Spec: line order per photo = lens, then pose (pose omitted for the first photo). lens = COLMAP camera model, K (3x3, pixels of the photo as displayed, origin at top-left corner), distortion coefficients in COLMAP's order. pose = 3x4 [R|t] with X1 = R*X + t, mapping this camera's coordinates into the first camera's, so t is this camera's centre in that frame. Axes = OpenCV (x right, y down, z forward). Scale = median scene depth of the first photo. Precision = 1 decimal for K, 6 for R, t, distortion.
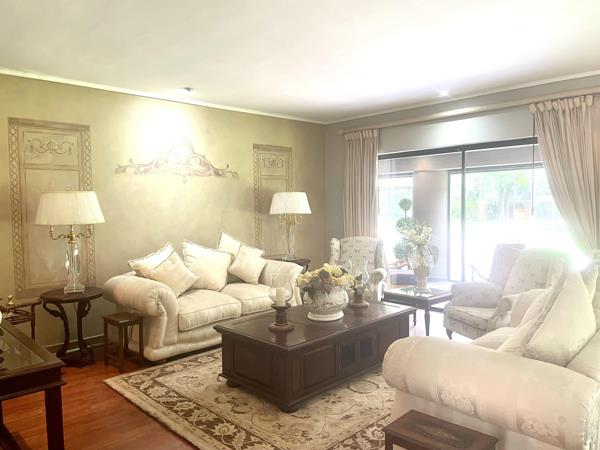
lens RADIAL K [[455.0, 0, 300.0], [0, 455.0, 225.0], [0, 0, 1]] dist [0.109312, -0.146782]
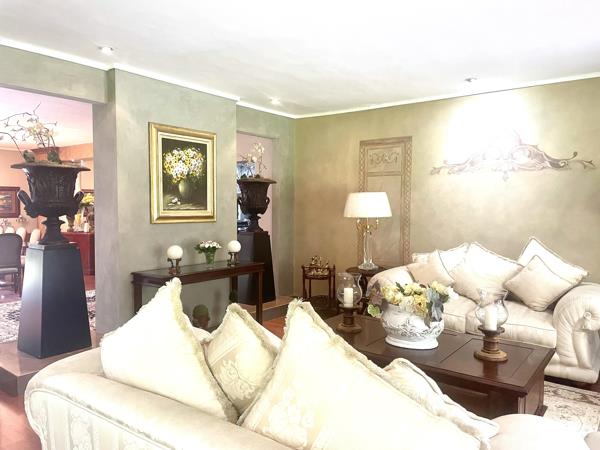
lens RADIAL K [[455.0, 0, 300.0], [0, 455.0, 225.0], [0, 0, 1]] dist [0.109312, -0.146782]
pose [[0.146186, 0.065068, -0.987115, 0.611133], [-0.053048, 0.996914, 0.057858, -0.037534], [0.987834, 0.043907, 0.149187, 0.504882]]
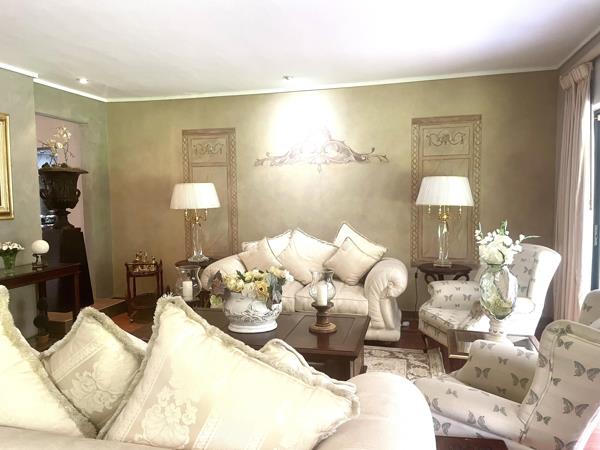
lens RADIAL K [[455.0, 0, 300.0], [0, 455.0, 225.0], [0, 0, 1]] dist [0.109312, -0.146782]
pose [[0.523111, 0.067660, -0.849574, 0.601515], [-0.034615, 0.997708, 0.058144, -0.034192], [0.851561, -0.001008, 0.524254, 0.473167]]
